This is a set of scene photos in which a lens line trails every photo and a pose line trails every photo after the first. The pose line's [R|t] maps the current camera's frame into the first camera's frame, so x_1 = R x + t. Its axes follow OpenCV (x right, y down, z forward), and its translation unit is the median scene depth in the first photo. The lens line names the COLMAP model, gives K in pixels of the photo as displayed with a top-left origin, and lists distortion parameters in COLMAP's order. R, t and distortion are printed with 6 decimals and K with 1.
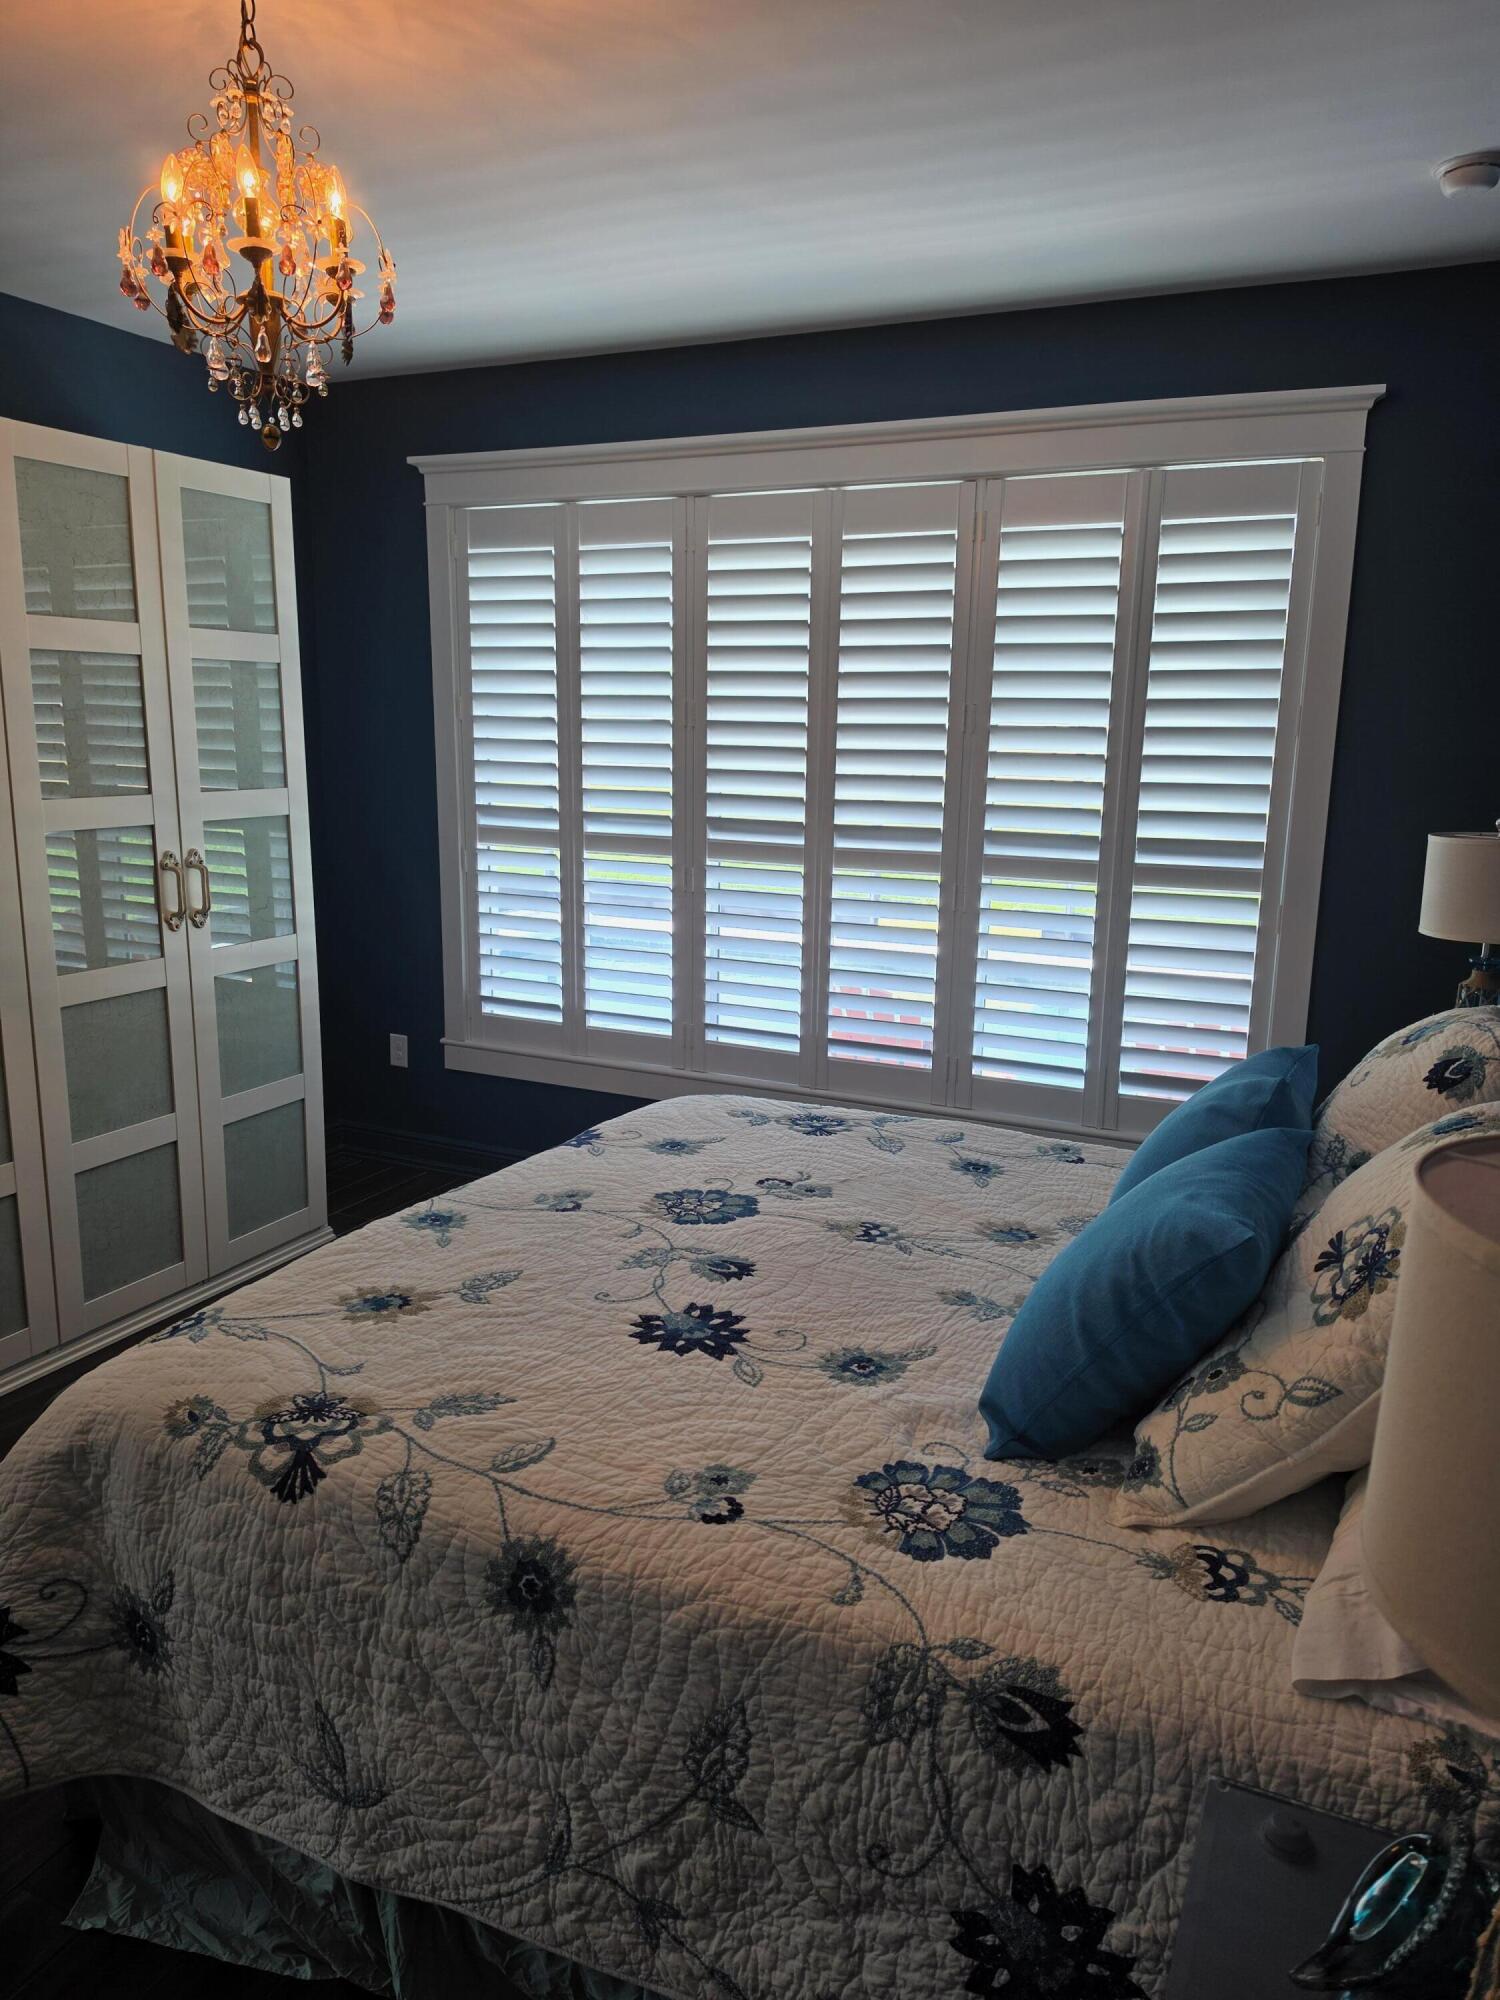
lens RADIAL K [[1393.6, 0, 750.0], [0, 1393.6, 1000.0], [0, 0, 1]] dist [0.073880, -0.102083]
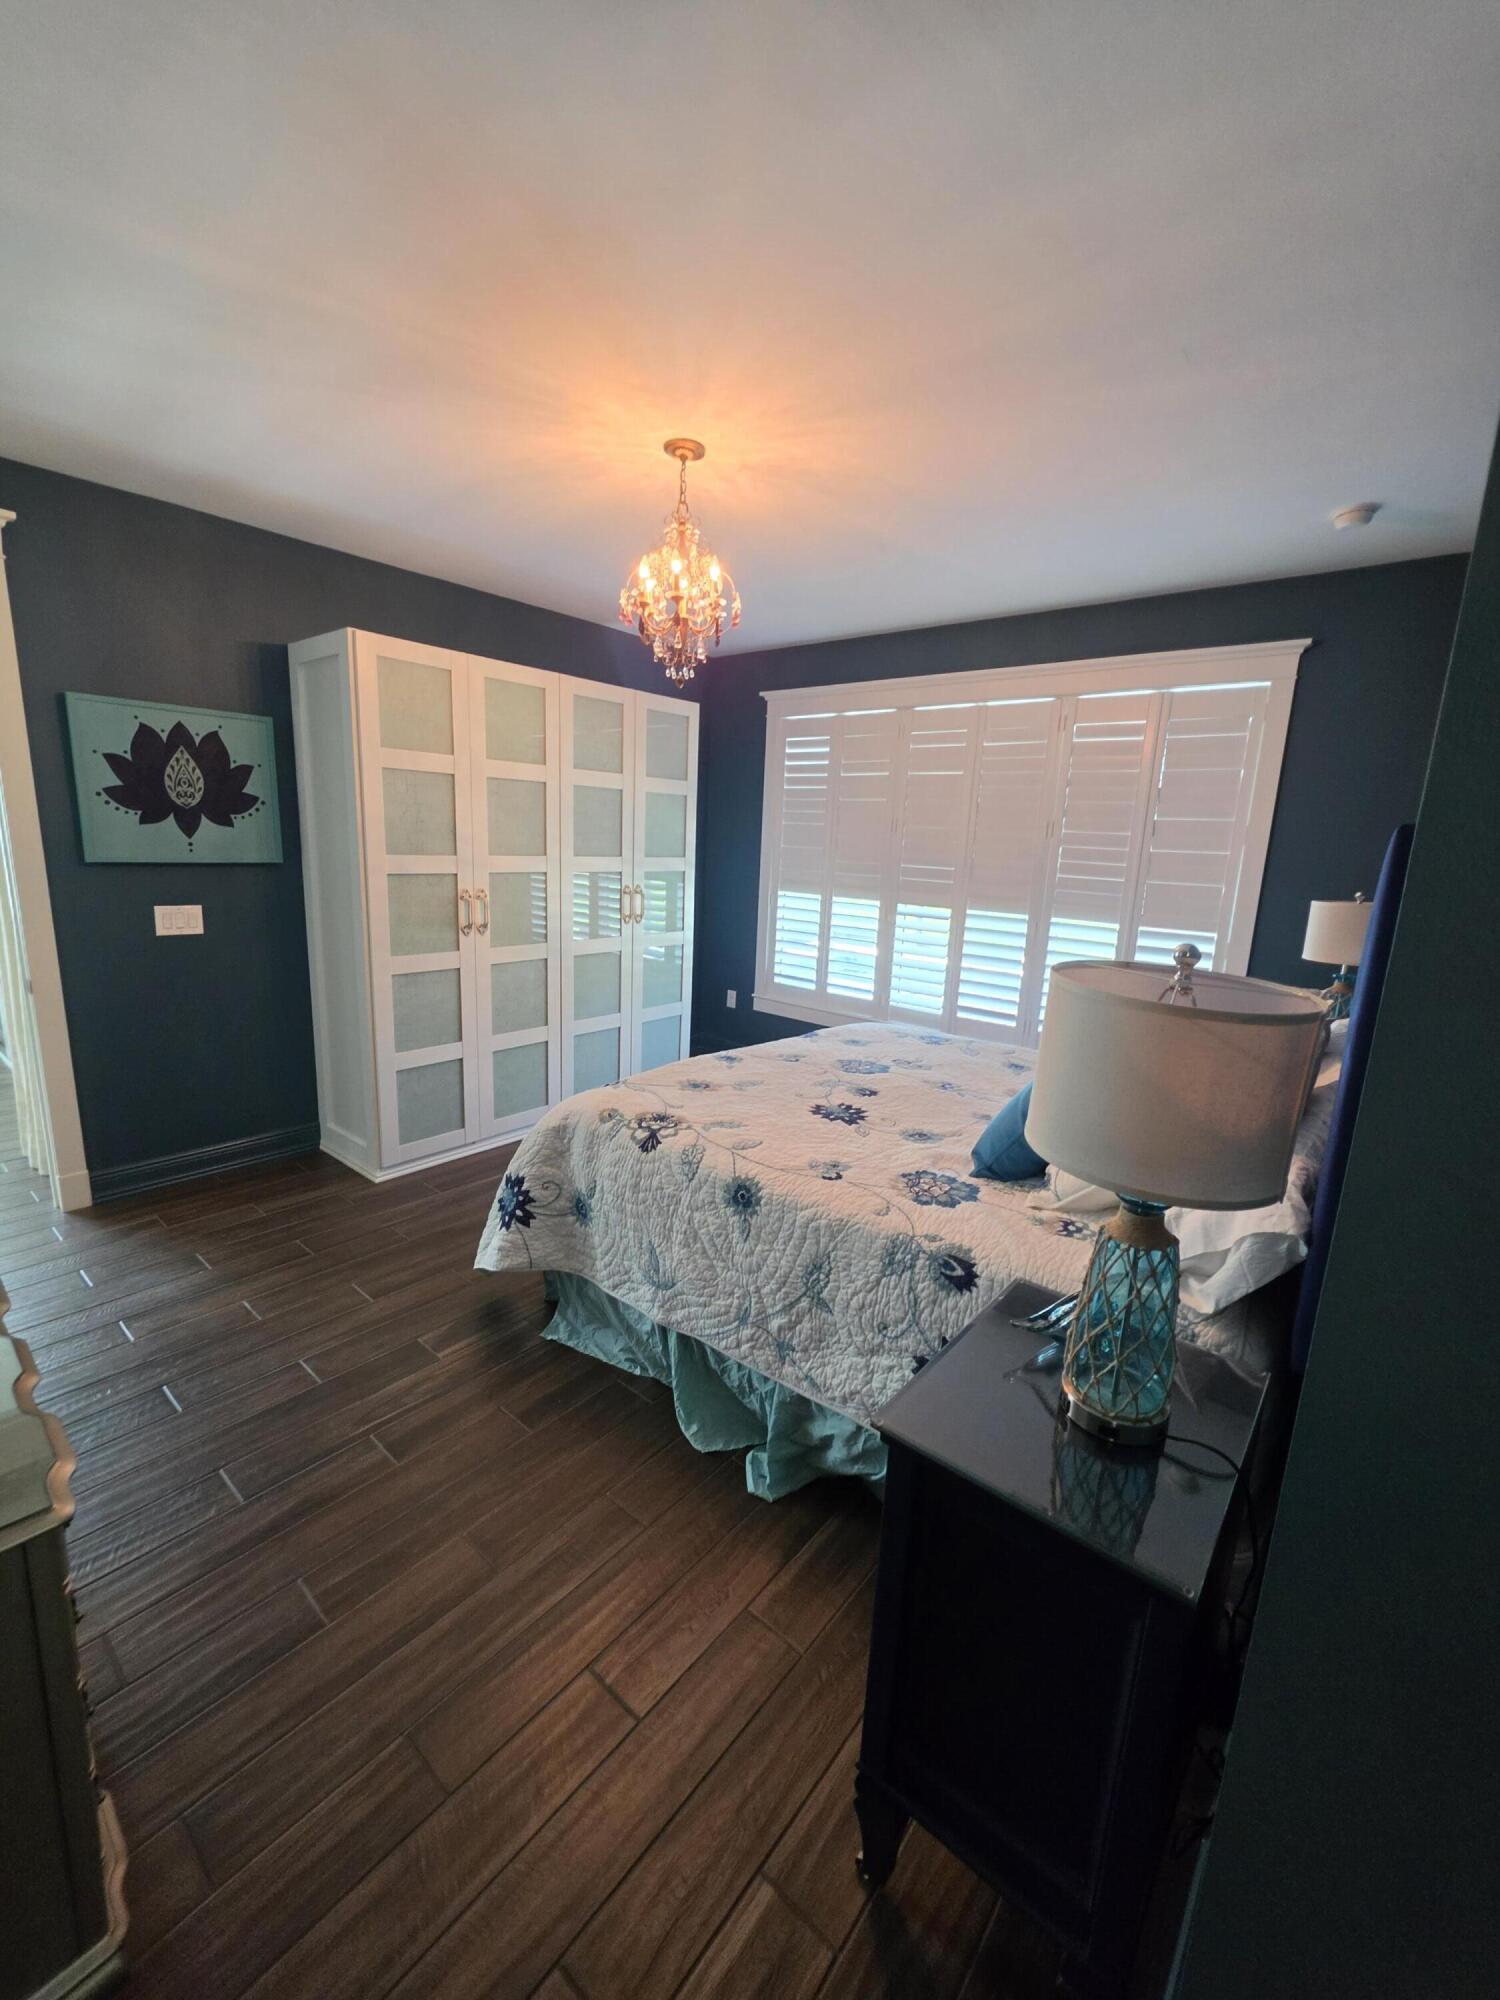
lens RADIAL K [[803.9, 0, 741.8], [0, 803.9, 995.6], [0, 0, 1]] dist [-0.000112, -0.000103]
pose [[0.965172, 0.076441, -0.250200, 0.118072], [-0.078775, 0.996892, 0.000689, 0.090115], [0.249475, 0.019045, 0.968194, -0.198603]]
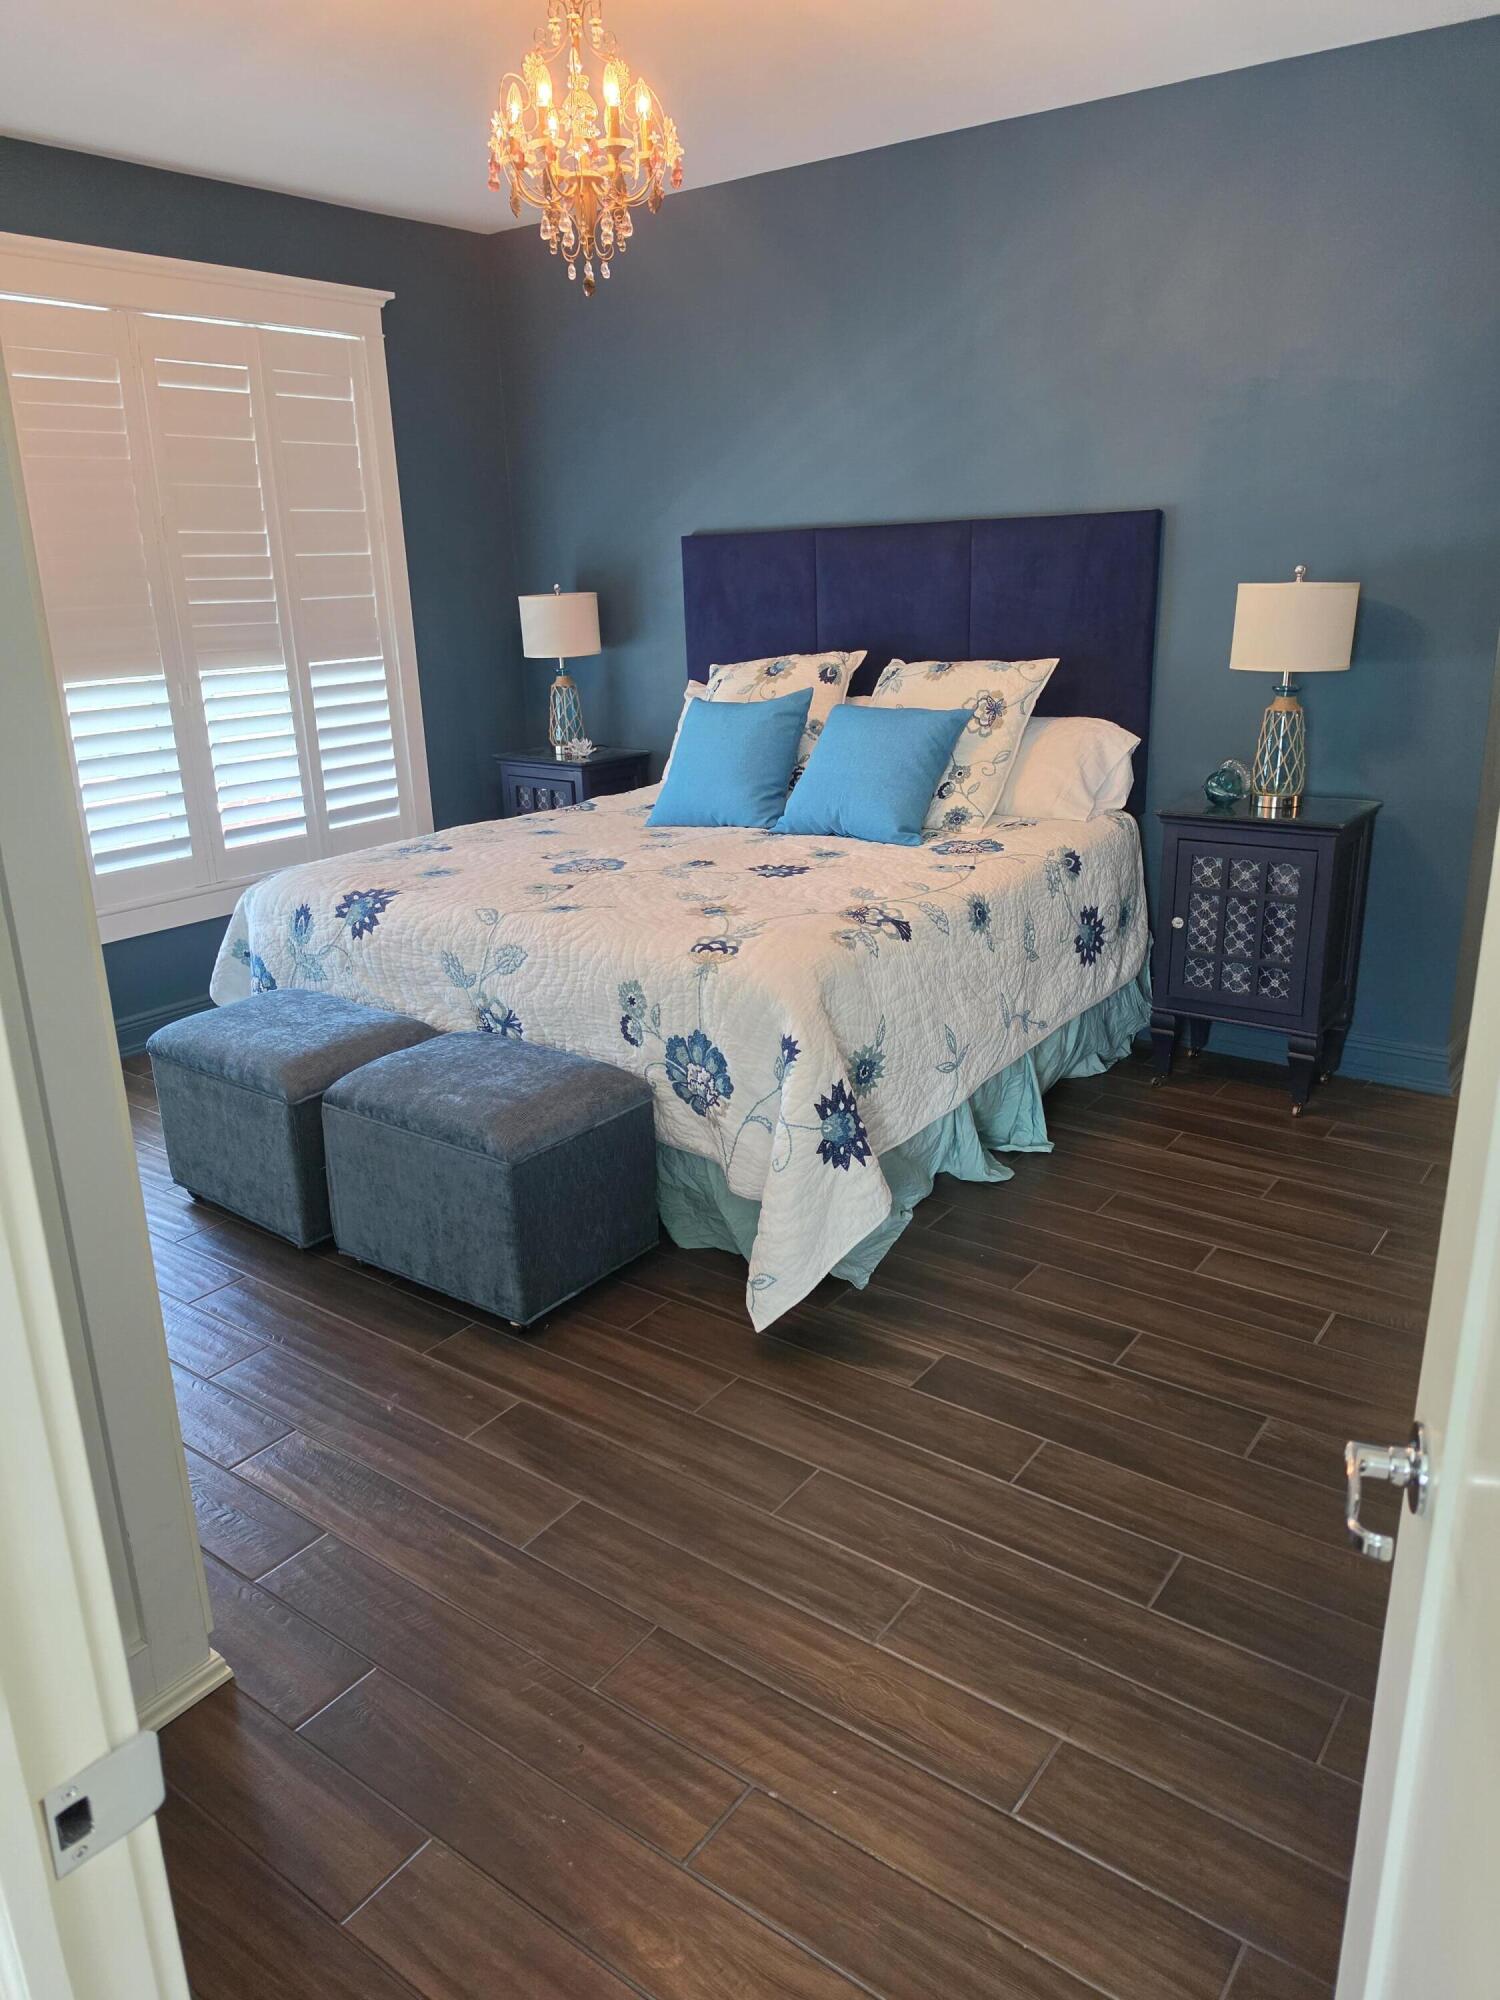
lens RADIAL K [[1407.2, 0, 738.6], [0, 1407.2, 967.3], [0, 0, 1]] dist [0.117390, -0.202864]
pose [[0.205777, -0.299125, 0.931762, -2.025517], [0.230485, 0.940167, 0.250922, -0.118942], [-0.951069, 0.163123, 0.262409, 0.709851]]
